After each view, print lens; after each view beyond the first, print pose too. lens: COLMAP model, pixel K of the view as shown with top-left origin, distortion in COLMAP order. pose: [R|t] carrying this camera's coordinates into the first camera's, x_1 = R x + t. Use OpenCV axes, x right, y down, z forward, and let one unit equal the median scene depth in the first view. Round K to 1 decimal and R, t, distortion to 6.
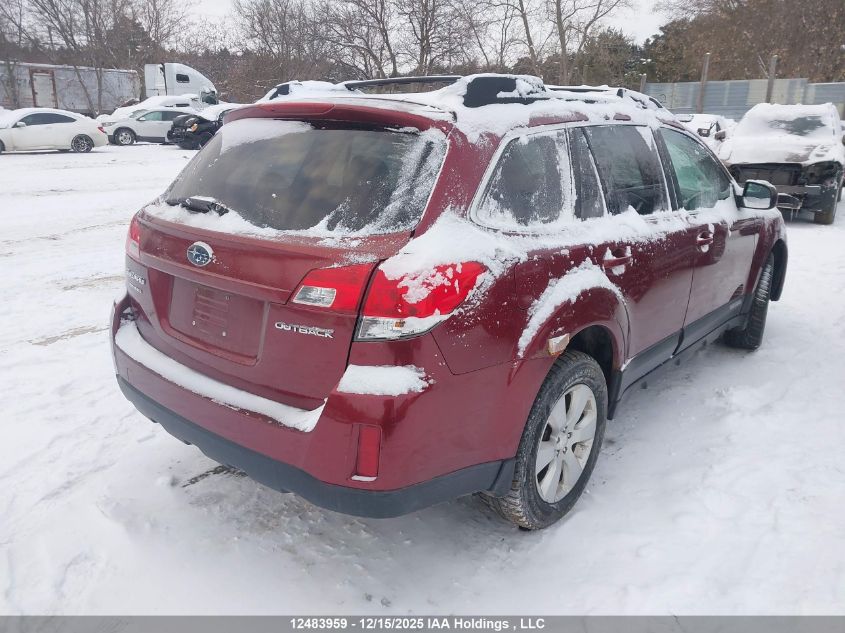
lens RADIAL K [[648.5, 0, 425.0], [0, 648.5, 320.3], [0, 0, 1]] dist [0.093174, -0.107695]
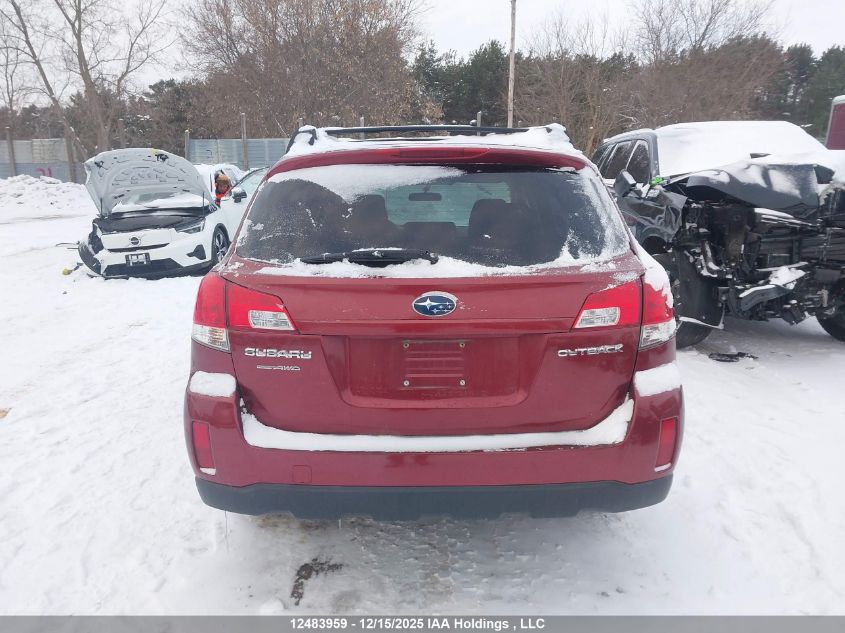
lens RADIAL K [[648.5, 0, 425.0], [0, 648.5, 320.3], [0, 0, 1]] dist [0.093174, -0.107695]
pose [[0.761660, -0.161225, 0.627599, -0.872064], [0.209496, 0.977805, -0.003056, -0.072885], [-0.613177, 0.133807, 0.778531, 0.265136]]
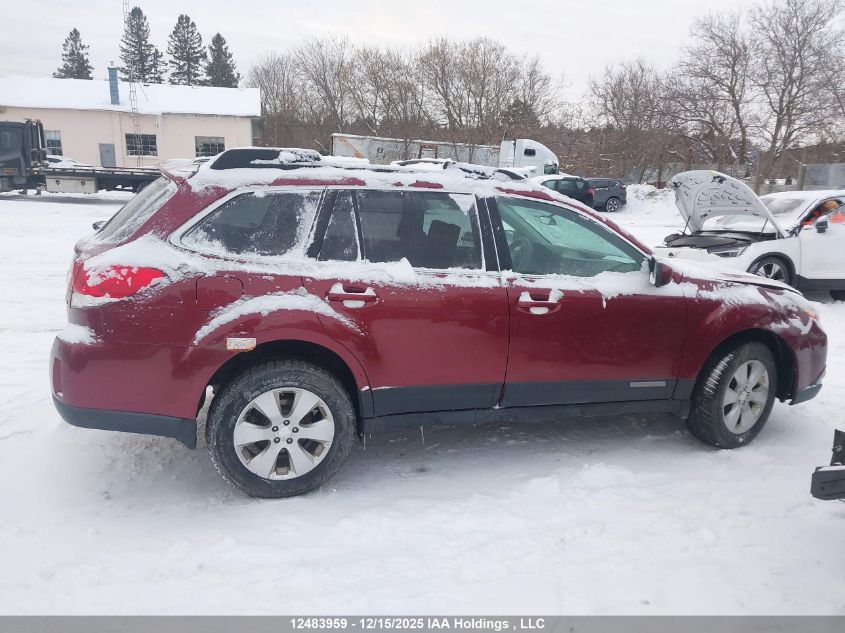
lens RADIAL K [[646.8, 0, 422.5], [0, 646.8, 316.5], [0, 0, 1]] dist [0.087688, -0.111166]
pose [[0.853327, 0.135385, -0.503492, 1.126739], [-0.187761, 0.980701, -0.054517, -0.014472], [0.486394, 0.141057, 0.862278, 0.028113]]
